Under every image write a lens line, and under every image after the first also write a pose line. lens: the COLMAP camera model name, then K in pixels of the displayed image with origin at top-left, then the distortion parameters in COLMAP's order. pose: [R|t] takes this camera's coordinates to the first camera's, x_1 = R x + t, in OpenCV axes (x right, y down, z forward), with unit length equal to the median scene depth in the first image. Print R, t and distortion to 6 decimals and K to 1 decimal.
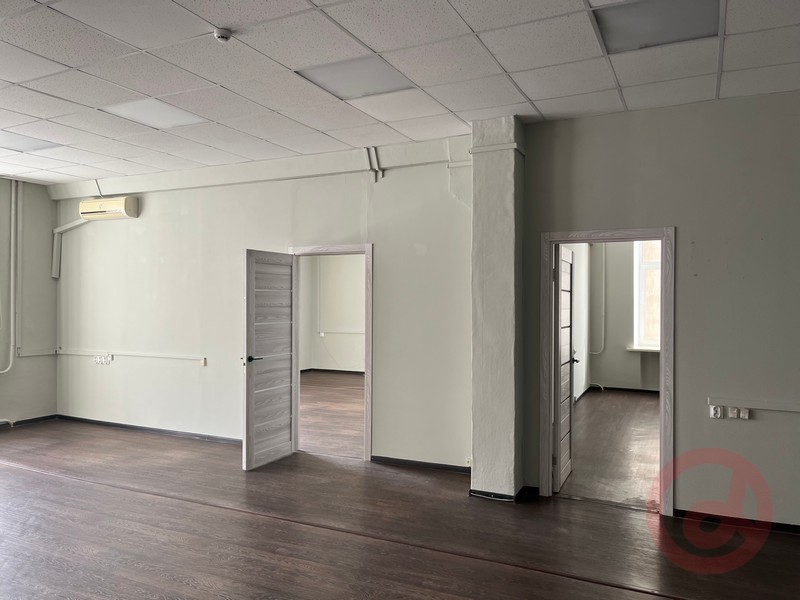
lens RADIAL K [[615.1, 0, 400.0], [0, 615.1, 300.0], [0, 0, 1]] dist [0.016319, -0.002285]
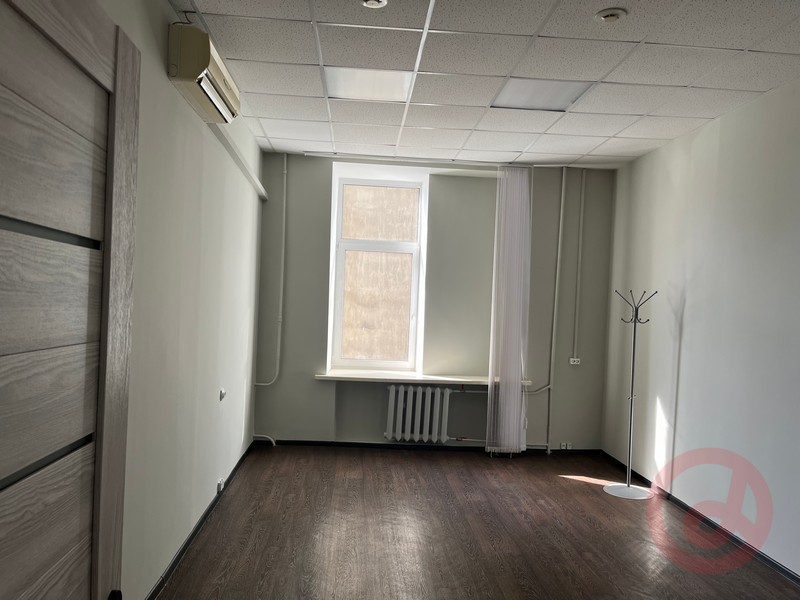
lens RADIAL K [[595.1, 0, 400.0], [0, 595.1, 300.0], [0, 0, 1]] dist [0.025901, -0.079015]
pose [[0.871072, 0.030675, 0.490196, 0.152450], [-0.037142, 0.999304, 0.003467, -0.000708], [-0.489749, -0.021227, 0.871605, 0.454897]]
